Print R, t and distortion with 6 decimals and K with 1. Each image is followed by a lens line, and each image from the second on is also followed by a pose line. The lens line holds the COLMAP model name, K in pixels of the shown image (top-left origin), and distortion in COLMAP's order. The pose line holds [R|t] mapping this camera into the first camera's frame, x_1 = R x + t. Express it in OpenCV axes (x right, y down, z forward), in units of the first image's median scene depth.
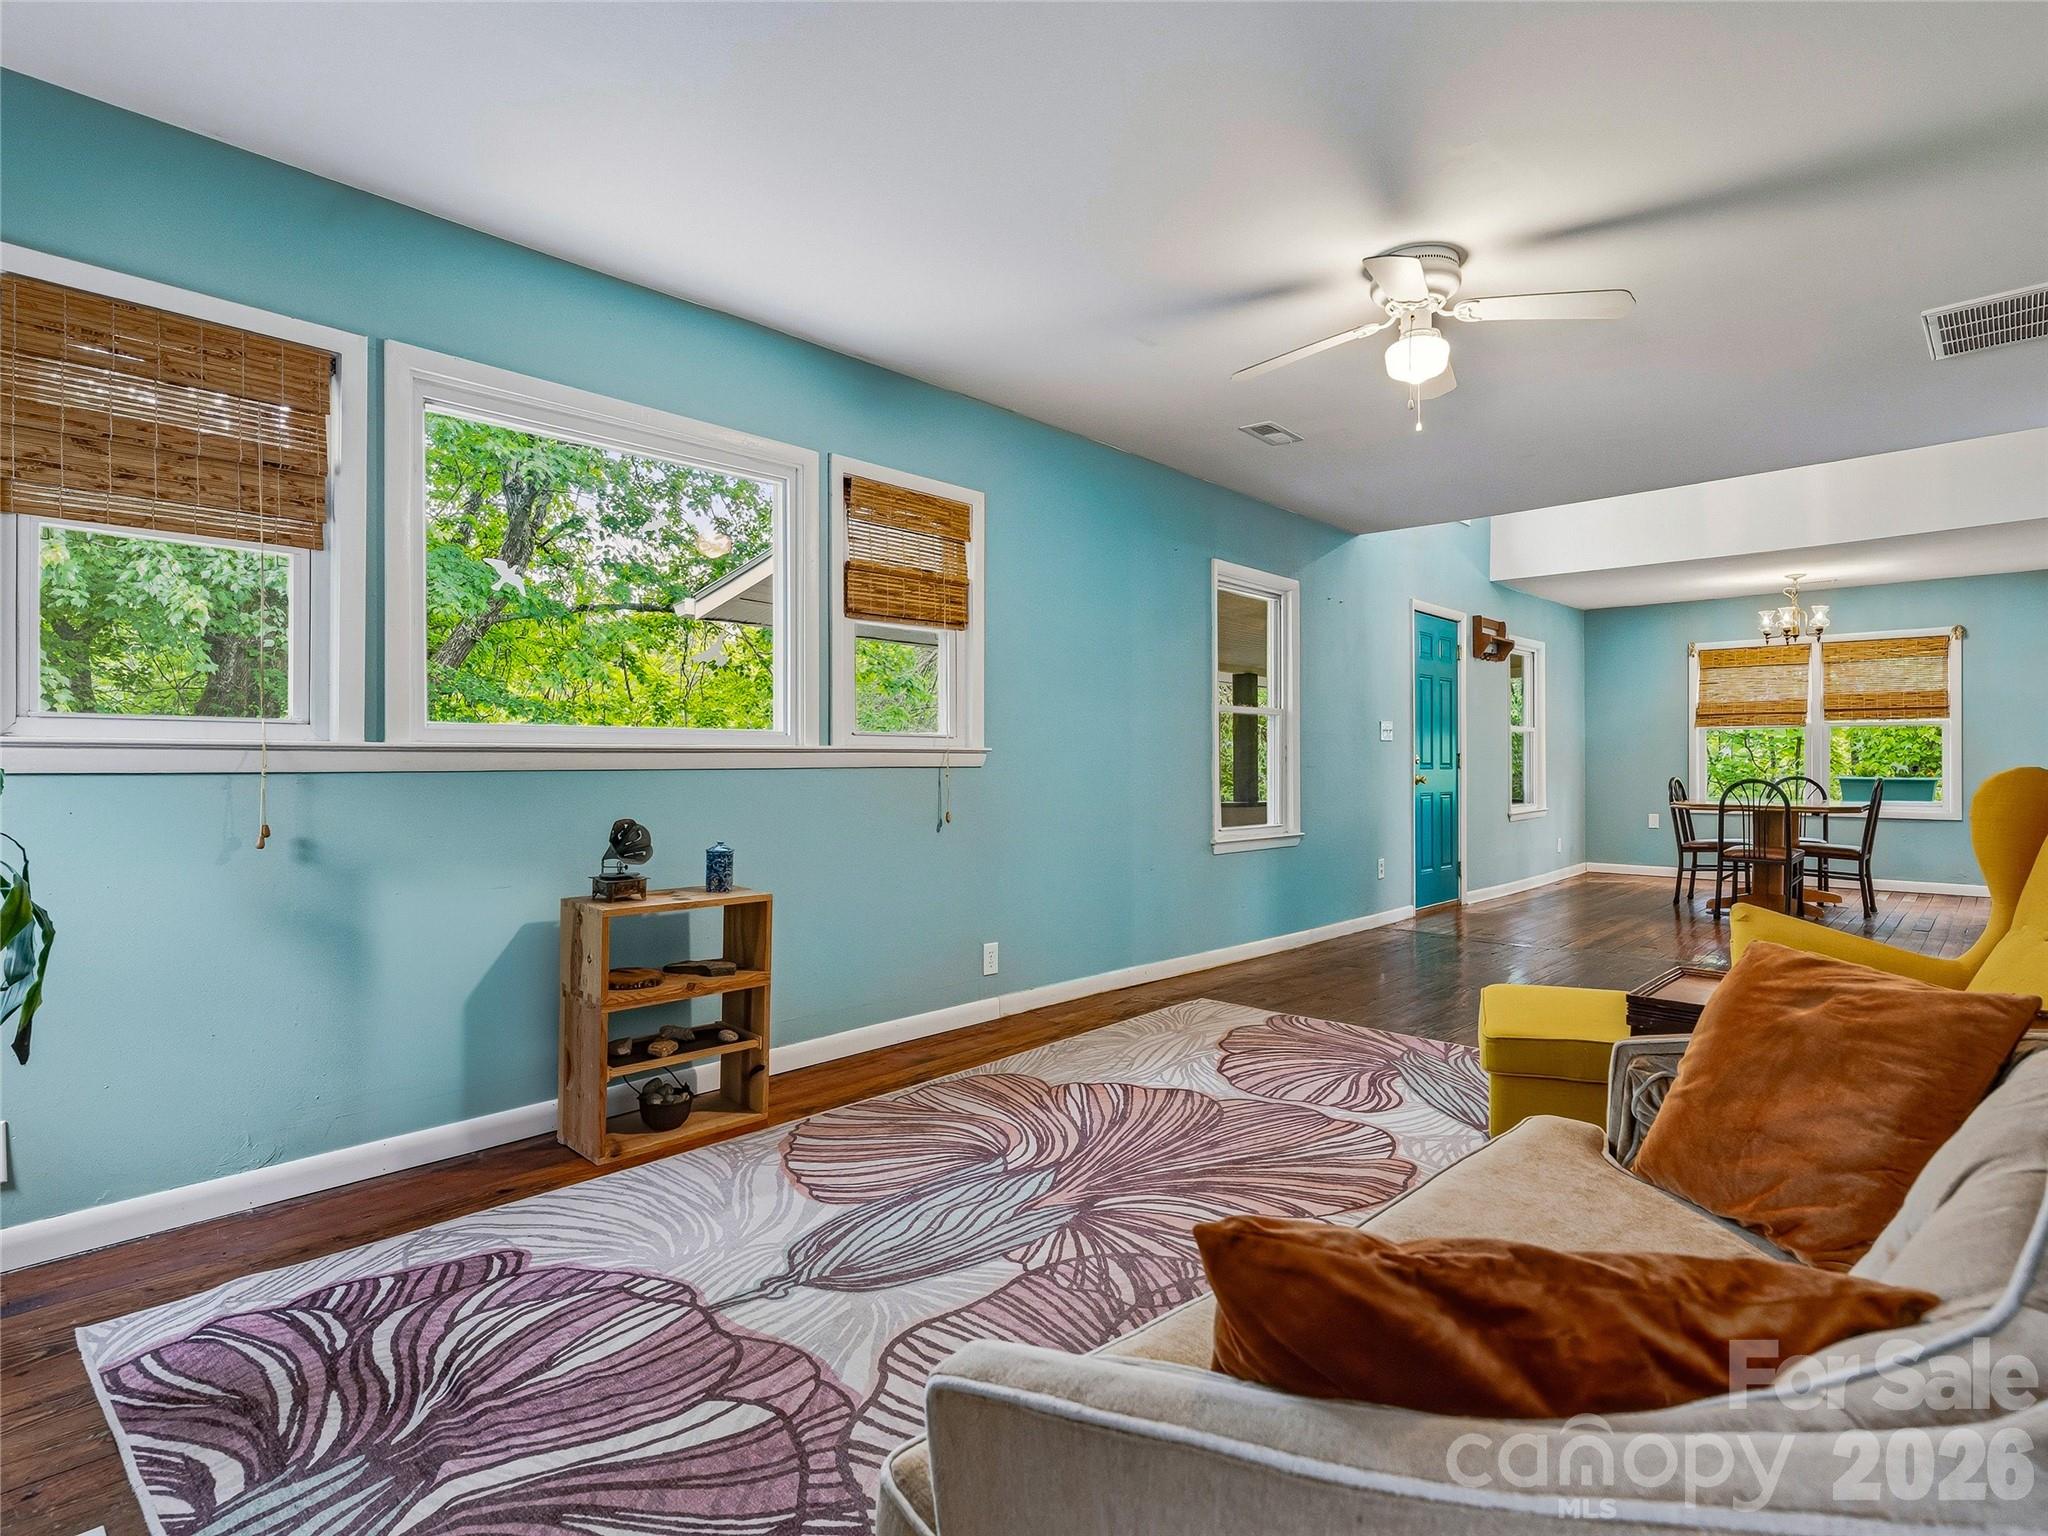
lens RADIAL K [[1066.5, 0, 1025.0], [0, 1066.5, 768.0], [0, 0, 1]] dist [-0.003544, 0.000584]
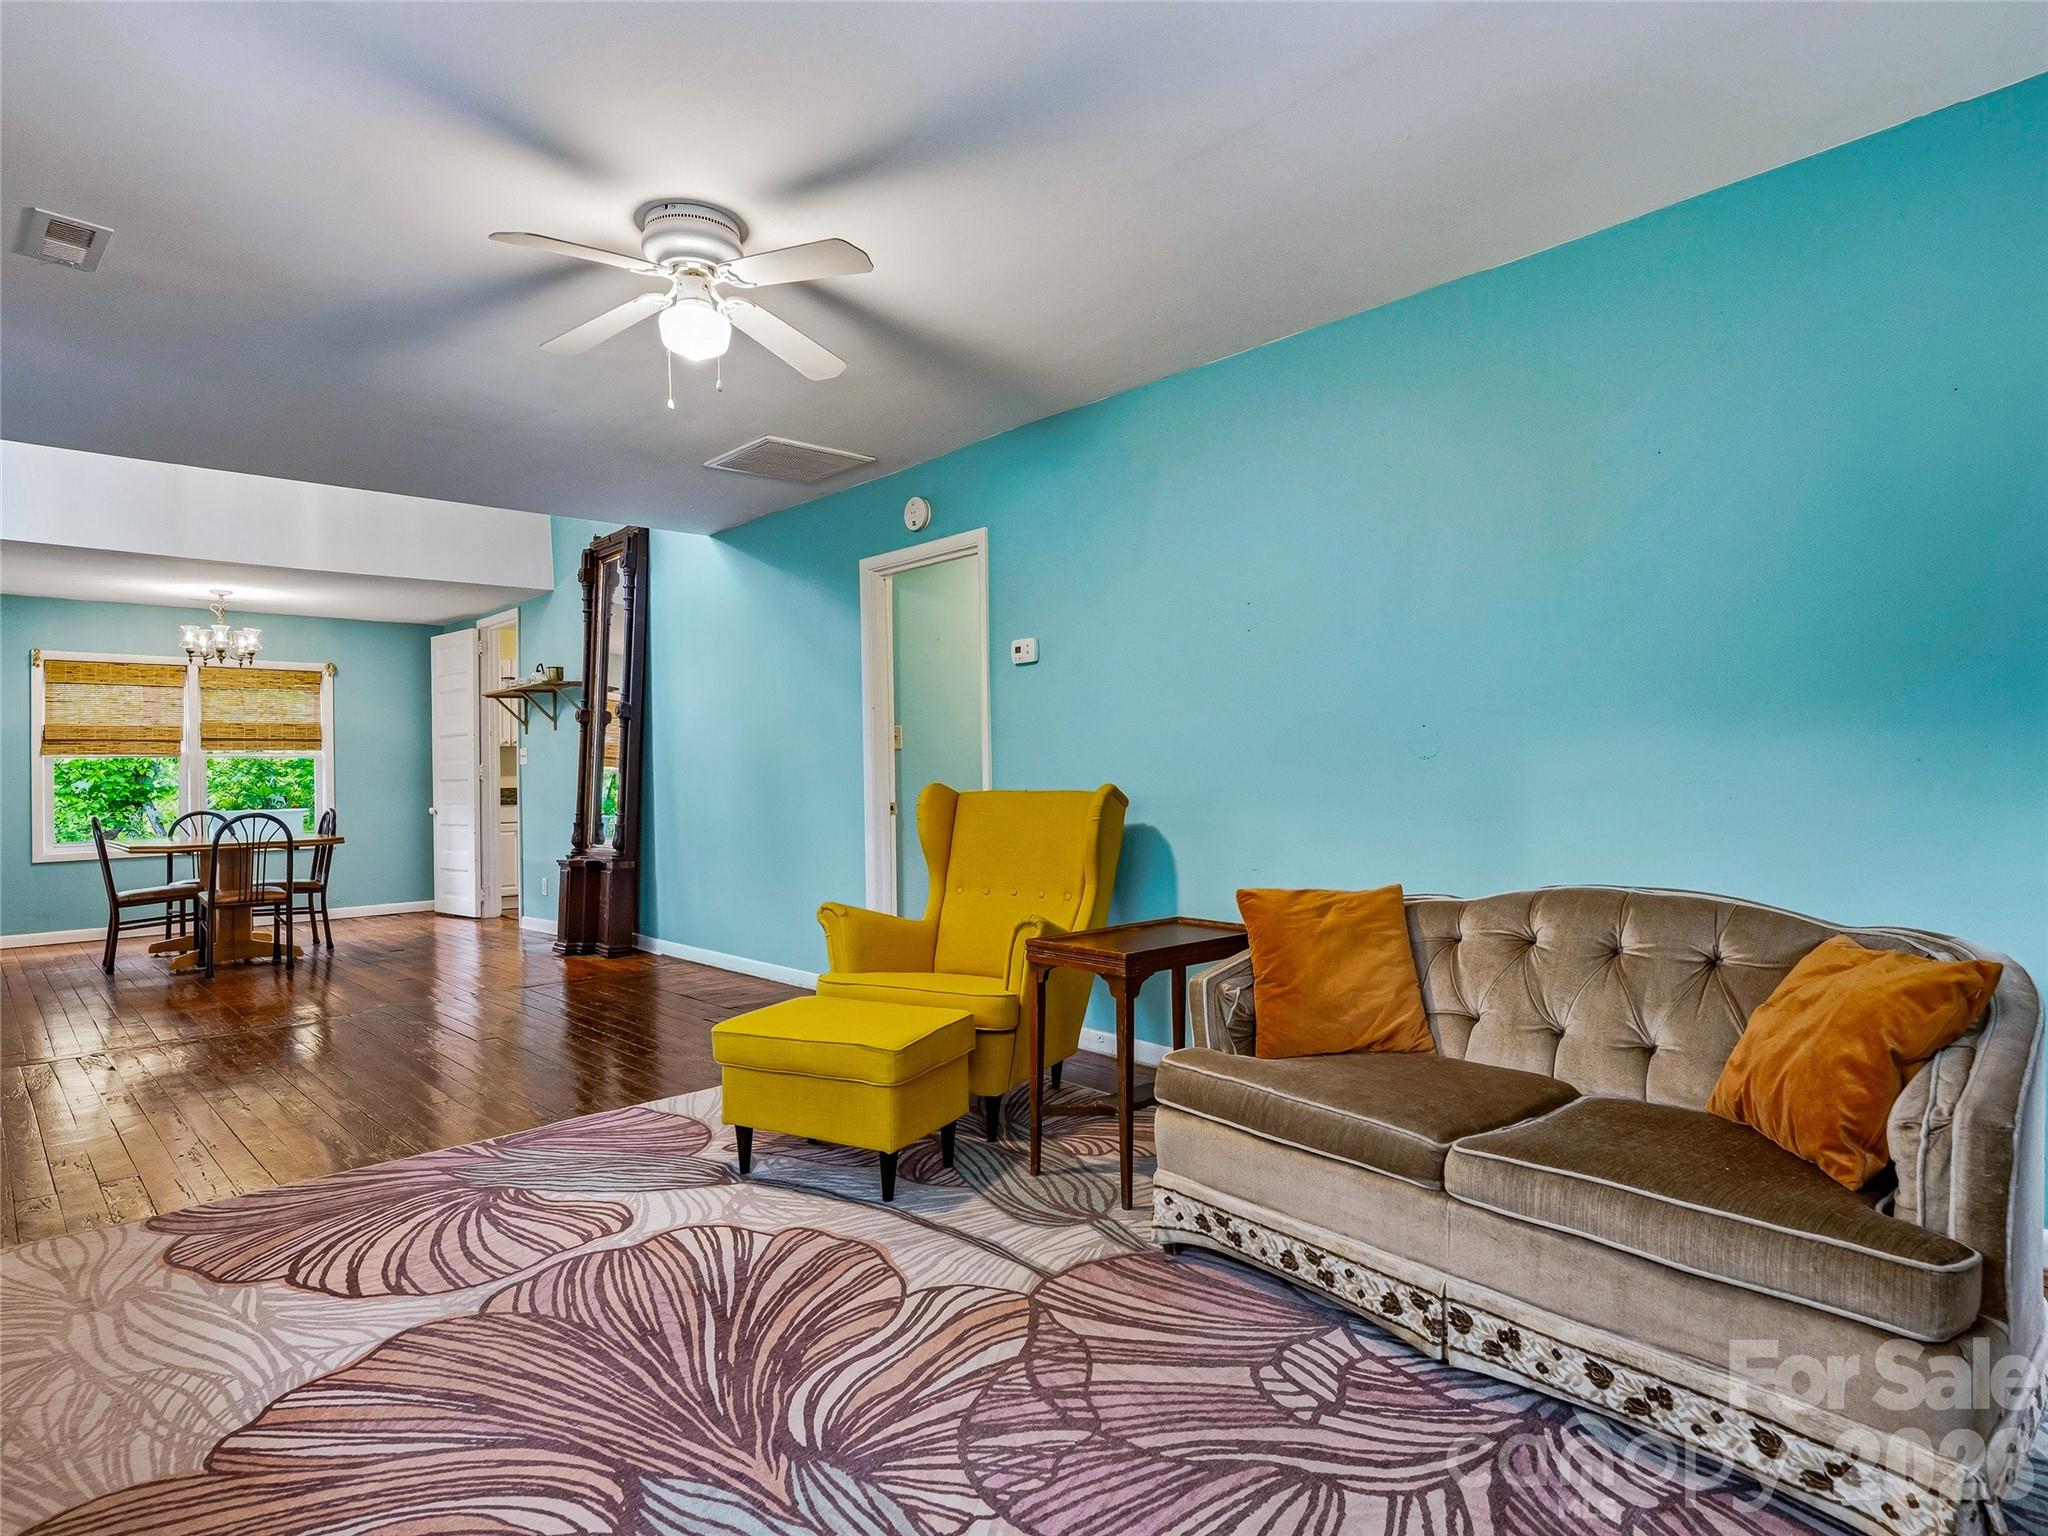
lens RADIAL K [[1109.8, 0, 1049.0], [0, 1109.8, 745.2], [0, 0, 1]] dist [-0.003849, -0.002576]
pose [[0.041768, 0.028665, 0.998716, -0.530101], [0.025454, 0.999233, -0.029744, -0.004360], [-0.998803, 0.026664, 0.041006, 0.671733]]
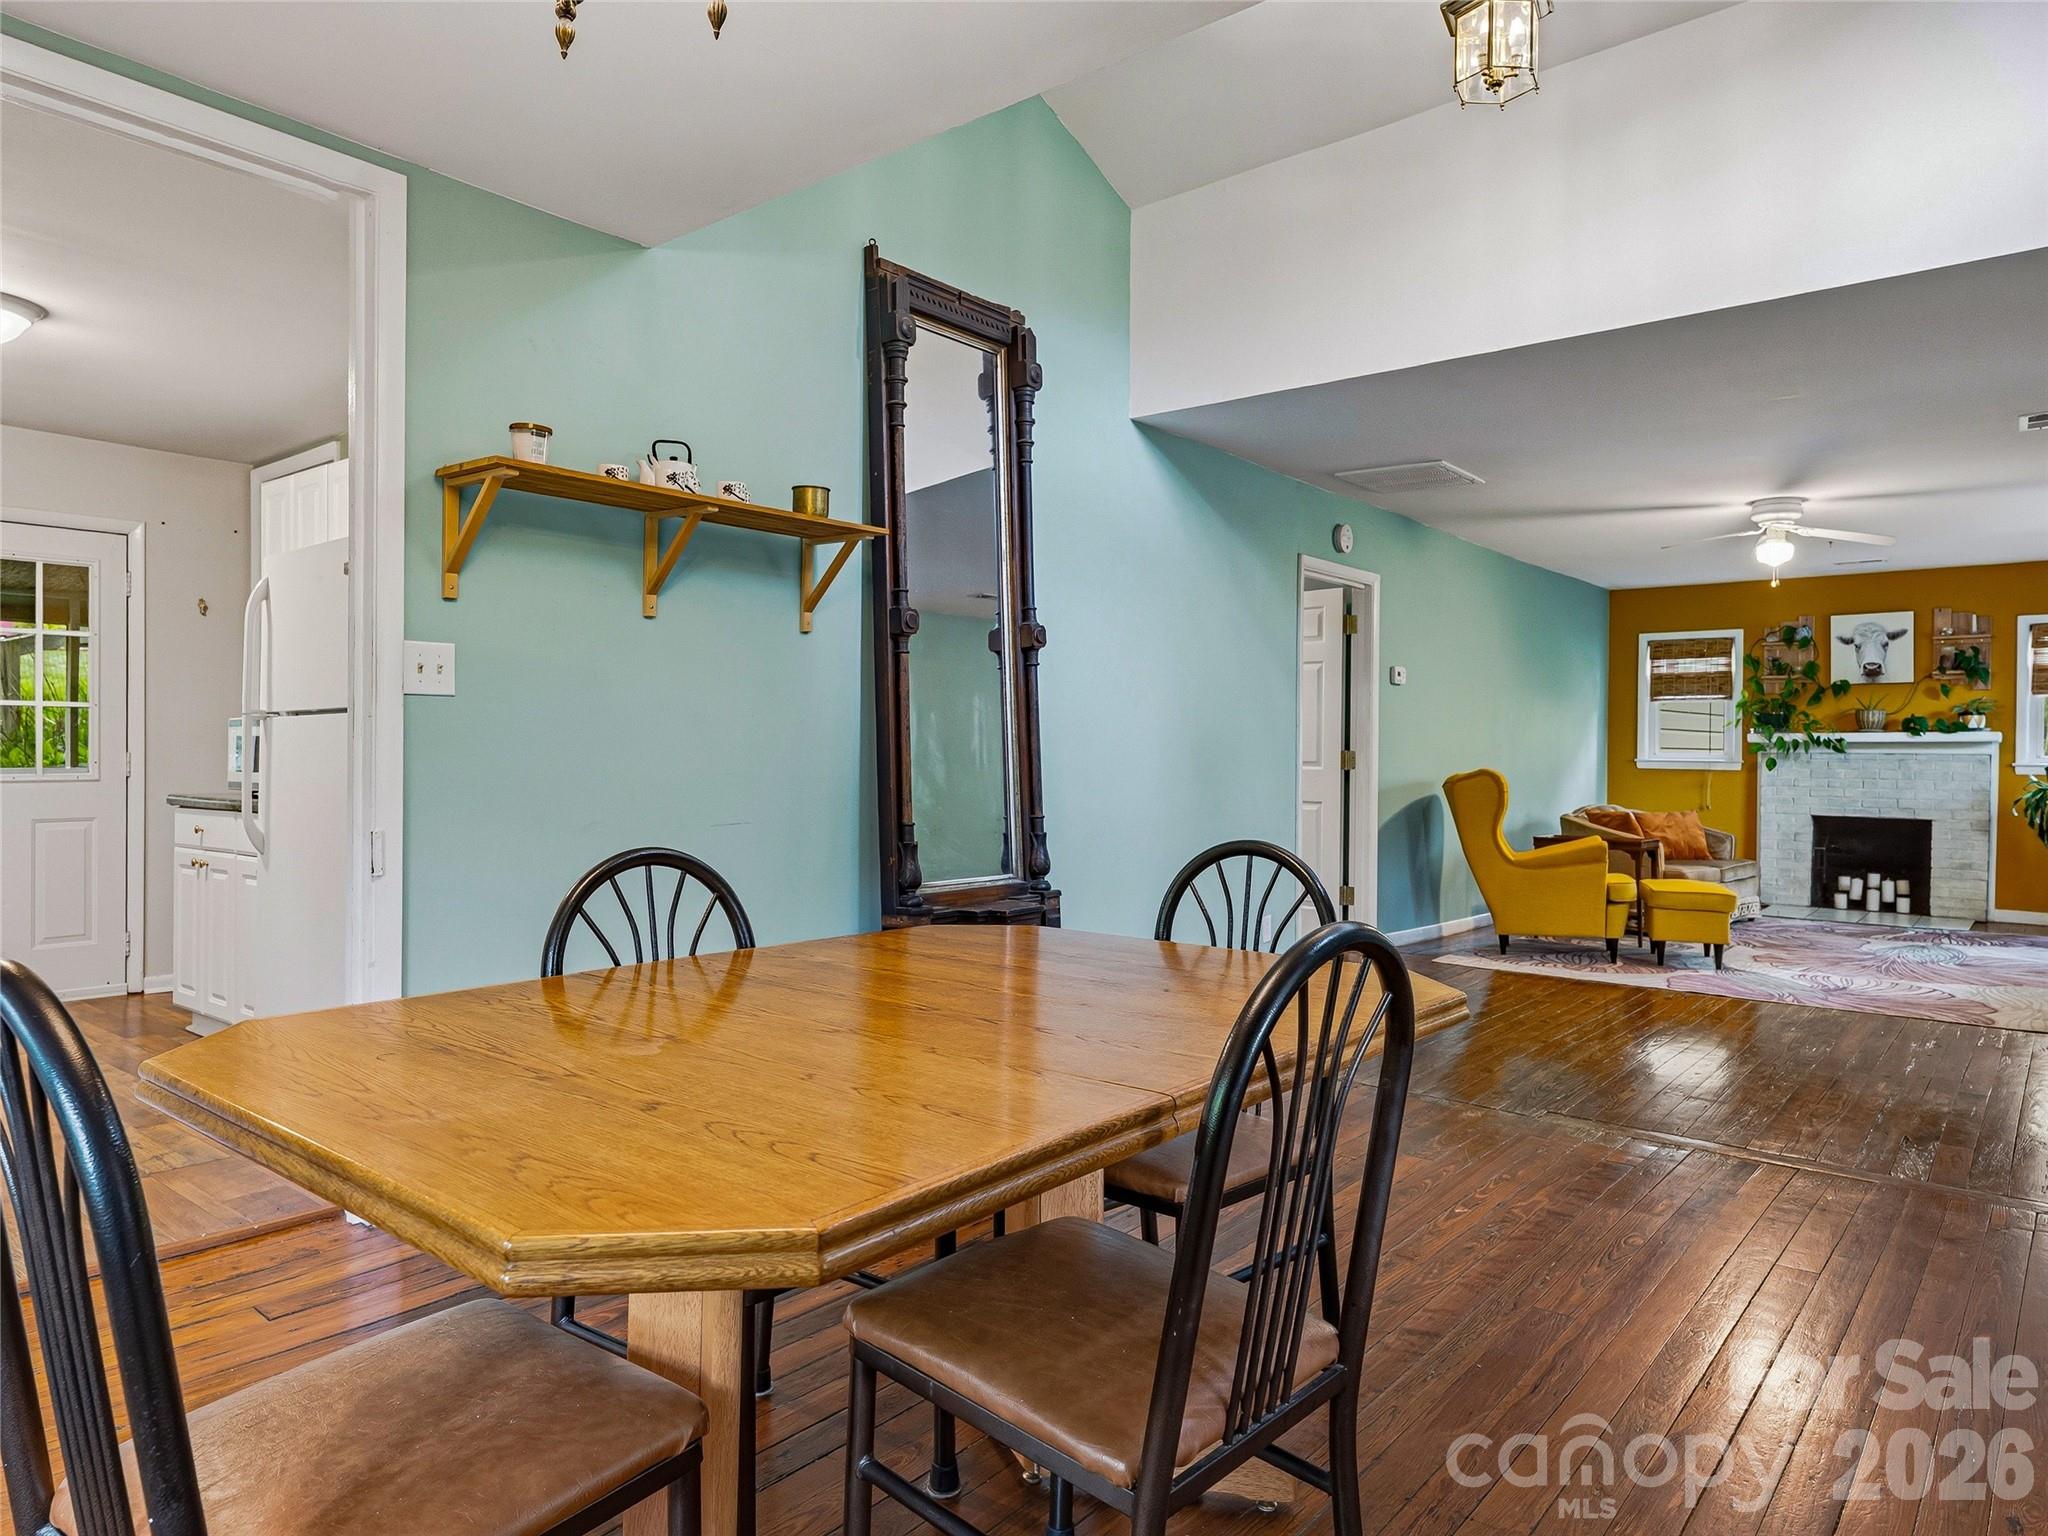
lens RADIAL K [[1314.1, 0, 1017.1], [0, 1314.1, 754.7], [0, 0, 1]] dist [0.003085, 0.000170]
pose [[-0.997981, -0.008671, -0.062914, 1.816842], [-0.009174, 0.999928, 0.007716, -0.038109], [0.062843, 0.008278, -0.997989, 3.191696]]
